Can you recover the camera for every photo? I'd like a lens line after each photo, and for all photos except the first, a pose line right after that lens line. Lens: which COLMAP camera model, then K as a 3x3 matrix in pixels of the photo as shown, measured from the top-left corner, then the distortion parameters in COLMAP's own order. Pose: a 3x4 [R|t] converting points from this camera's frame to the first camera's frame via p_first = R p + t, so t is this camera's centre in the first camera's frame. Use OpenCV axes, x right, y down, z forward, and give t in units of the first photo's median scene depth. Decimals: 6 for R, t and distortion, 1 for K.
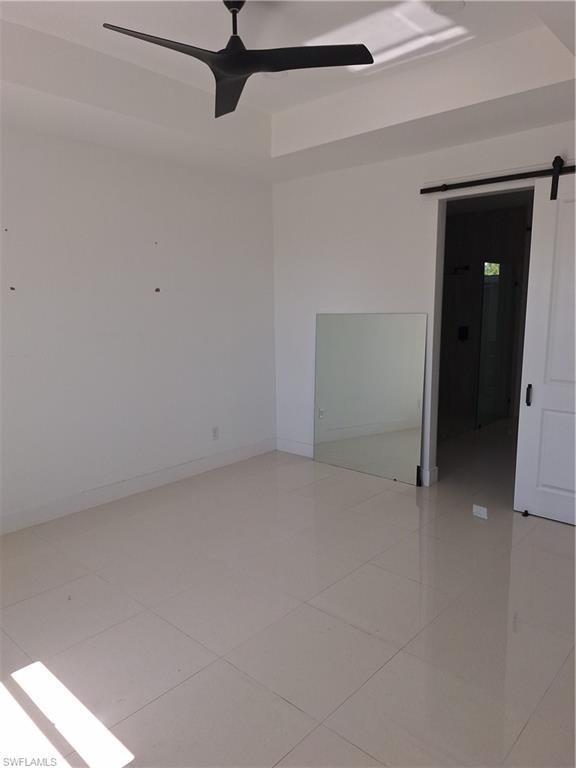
lens RADIAL K [[536.6, 0, 285.2], [0, 536.6, 383.9], [0, 0, 1]] dist [0.052347, -0.040759]
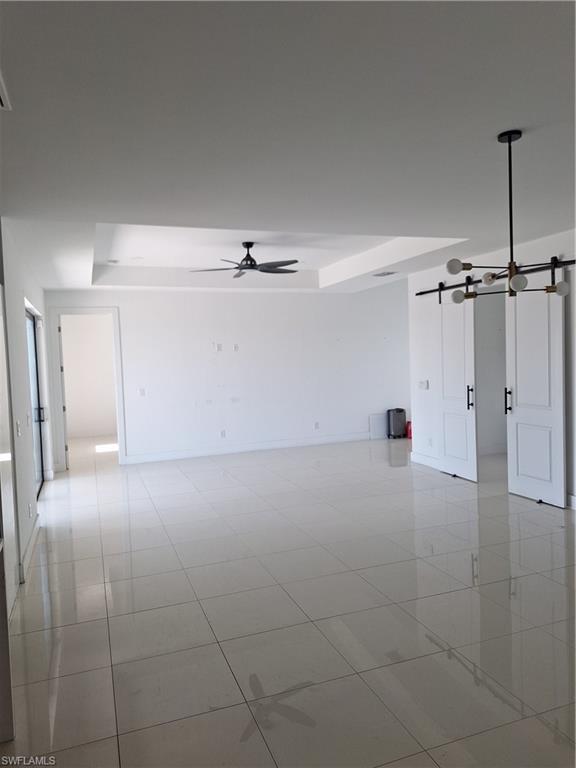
lens RADIAL K [[536.6, 0, 289.0], [0, 536.6, 384.1], [0, 0, 1]] dist [0.052347, -0.040759]
pose [[0.892260, 0.003650, -0.451508, 0.627831], [-0.054337, 0.993568, -0.099348, 0.140819], [0.448241, 0.113178, 0.886719, -0.718859]]
